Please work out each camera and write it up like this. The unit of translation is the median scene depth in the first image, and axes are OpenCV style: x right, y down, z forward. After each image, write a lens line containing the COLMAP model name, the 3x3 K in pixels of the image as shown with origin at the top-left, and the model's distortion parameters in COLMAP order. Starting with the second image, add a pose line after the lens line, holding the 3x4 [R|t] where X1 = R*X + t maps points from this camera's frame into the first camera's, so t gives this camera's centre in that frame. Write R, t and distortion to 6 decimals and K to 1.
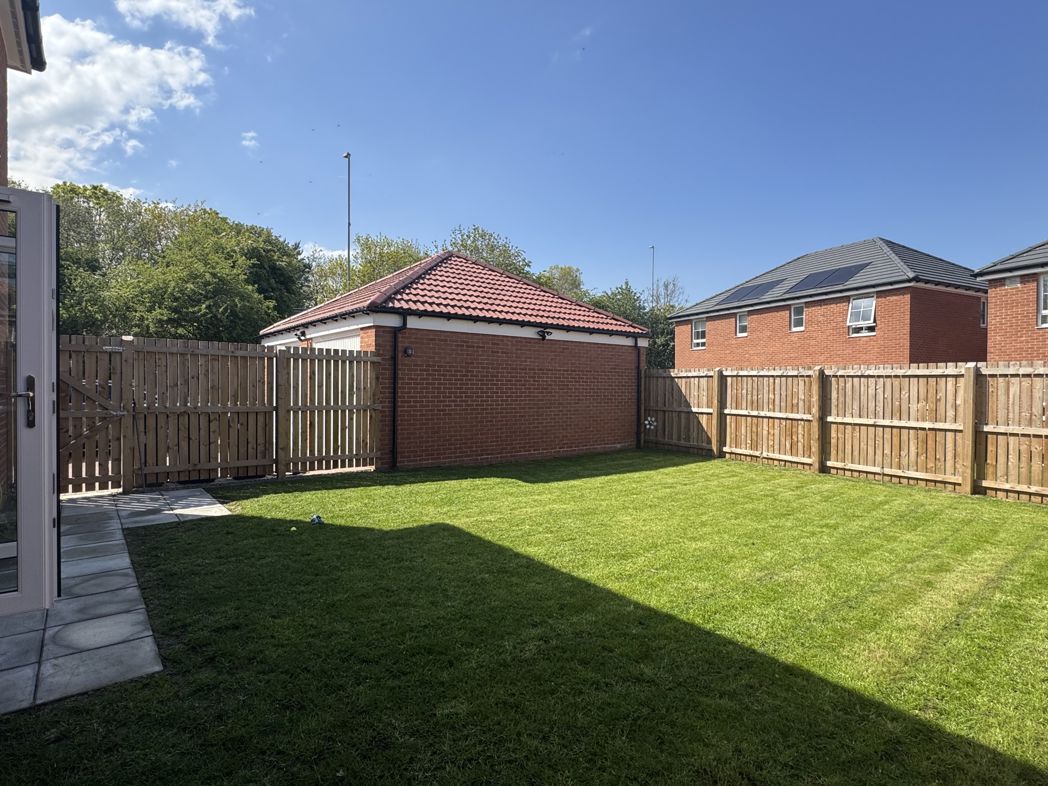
lens RADIAL K [[544.0, 0, 522.8], [0, 544.0, 393.8], [0, 0, 1]] dist [-0.019676, 0.007543]
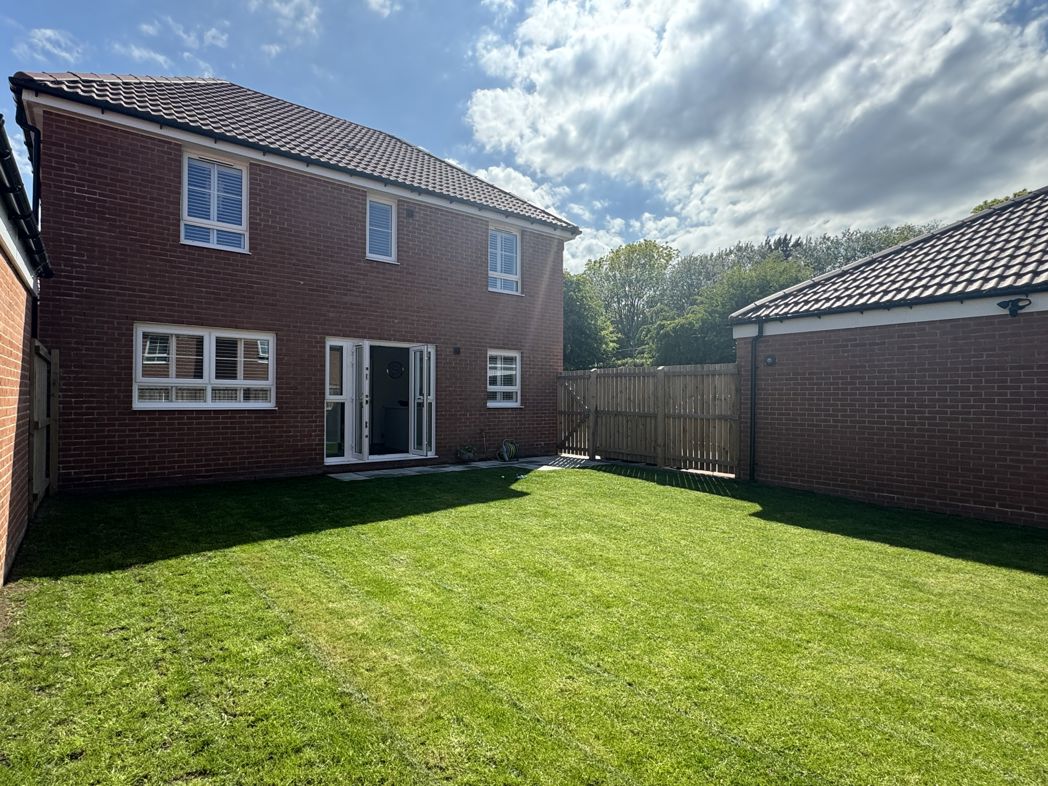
lens RADIAL K [[544.0, 0, 526.0], [0, 544.0, 394.1], [0, 0, 1]] dist [-0.019676, 0.007543]
pose [[-0.008830, -0.014796, -0.999852, 0.616354], [-0.017476, 0.999740, -0.014640, 0.001331], [0.999808, 0.017344, -0.009086, 0.493660]]
